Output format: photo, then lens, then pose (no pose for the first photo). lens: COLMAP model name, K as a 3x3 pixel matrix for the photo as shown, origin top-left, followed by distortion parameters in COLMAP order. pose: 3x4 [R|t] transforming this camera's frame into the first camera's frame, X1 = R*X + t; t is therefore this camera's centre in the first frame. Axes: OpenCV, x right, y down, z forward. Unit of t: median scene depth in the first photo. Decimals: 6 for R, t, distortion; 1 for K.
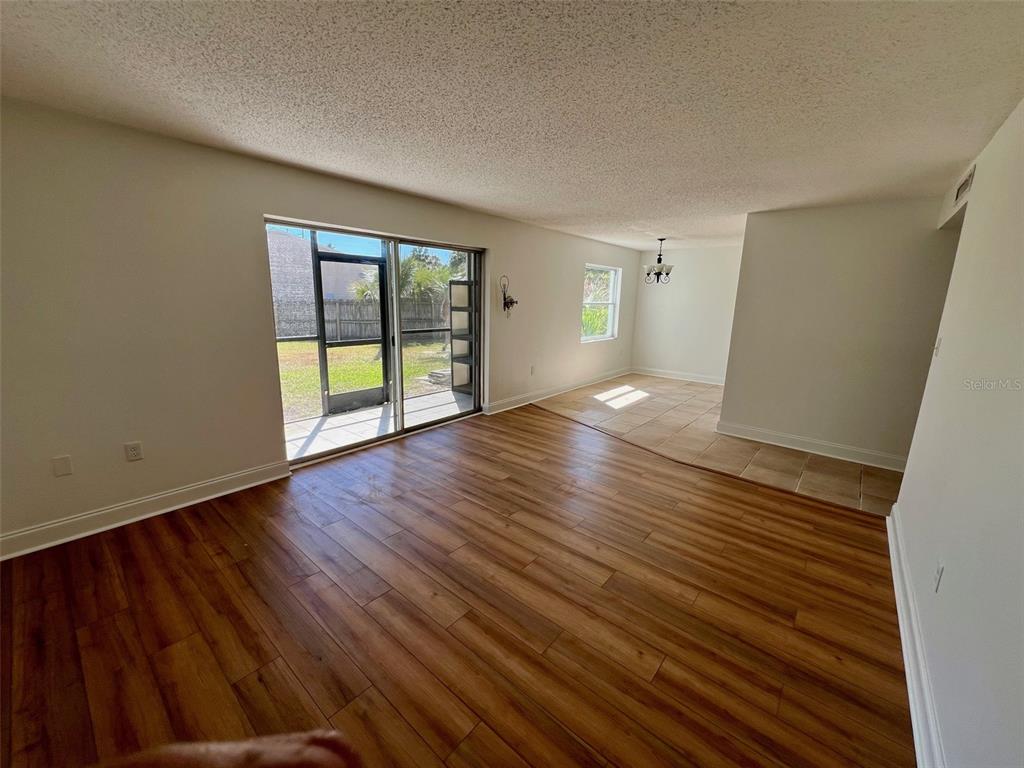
lens RADIAL K [[409.4, 0, 512.8], [0, 409.4, 382.2], [0, 0, 1]] dist [-0.003692, 0.000876]
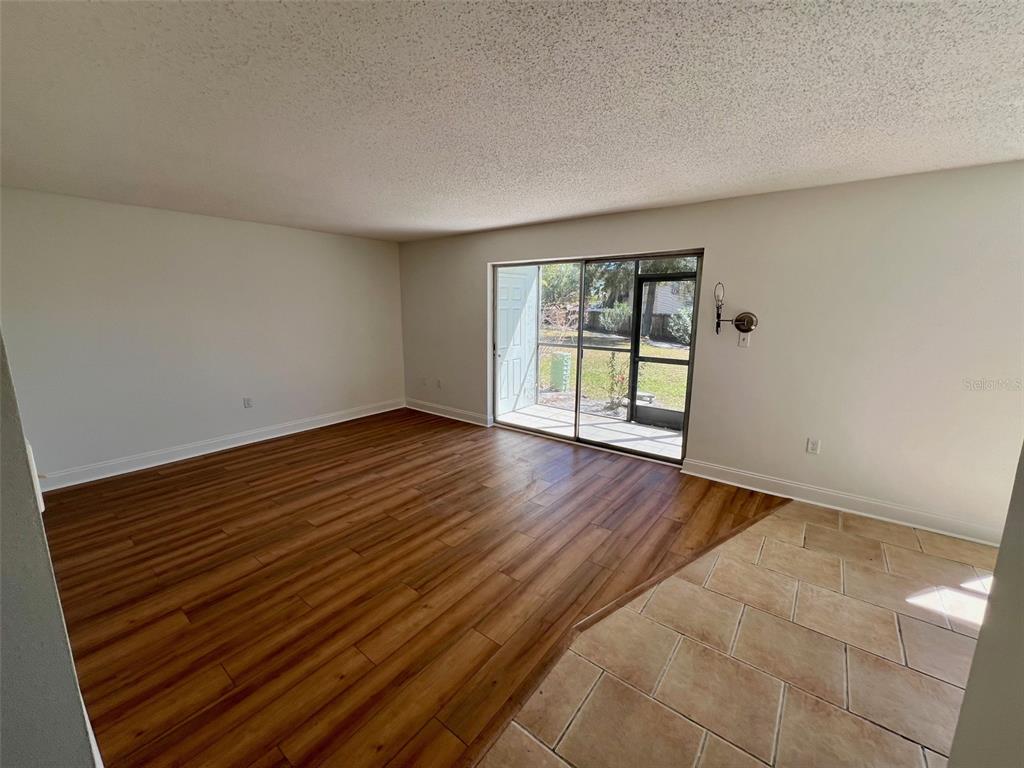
lens RADIAL K [[409.8, 0, 517.1], [0, 409.8, 381.0], [0, 0, 1]] dist [0.000206, 0.000242]
pose [[0.048136, 0.155264, -0.986700, 1.000469], [-0.213486, 0.966617, 0.141689, -0.191697], [0.975760, 0.203826, 0.079676, 0.971577]]
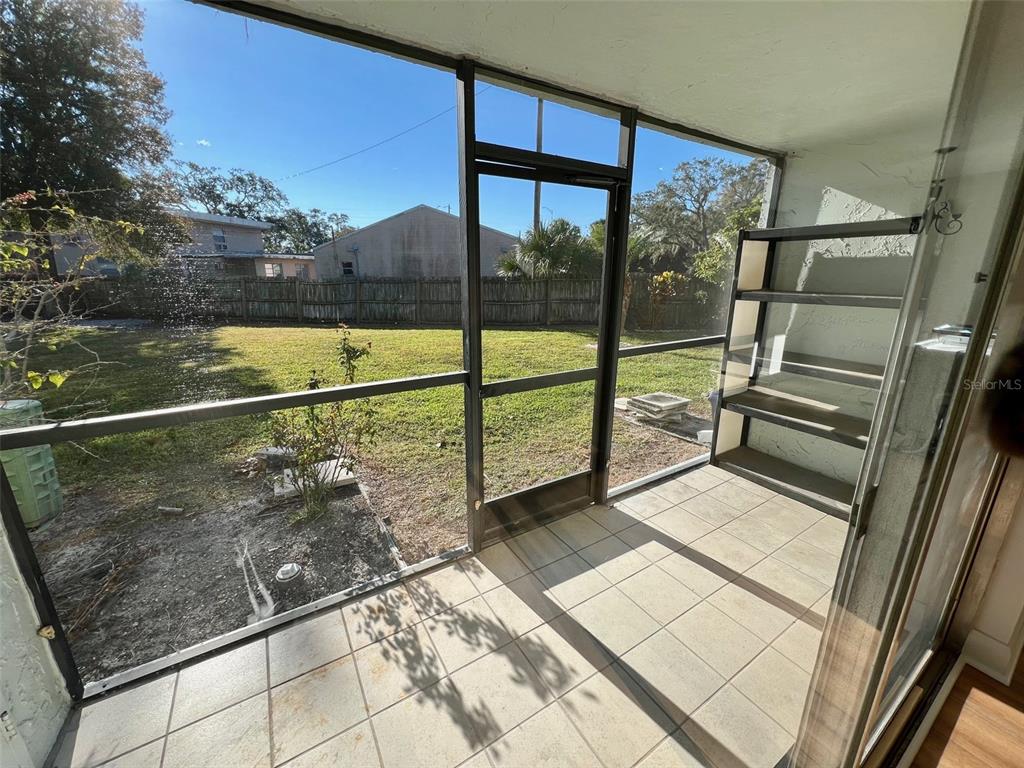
lens RADIAL K [[409.4, 0, 512.8], [0, 409.4, 382.2], [0, 0, 1]] dist [-0.003692, 0.000876]
pose [[0.952236, 0.065880, -0.298172, -0.496808], [-0.048764, 0.996726, 0.064492, -0.204626], [0.301445, -0.046872, 0.952331, 1.007828]]
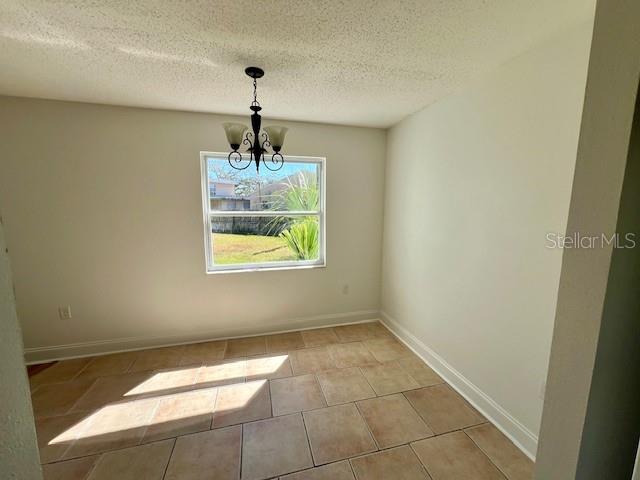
lens RADIAL K [[255.9, 0, 320.5], [0, 255.9, 238.9], [0, 0, 1]] dist [-0.003692, 0.000876]
pose [[0.817967, 0.054004, -0.572725, 1.112636], [-0.102894, 0.993264, -0.053295, -0.304298], [0.565989, 0.102523, 0.818013, 1.566901]]
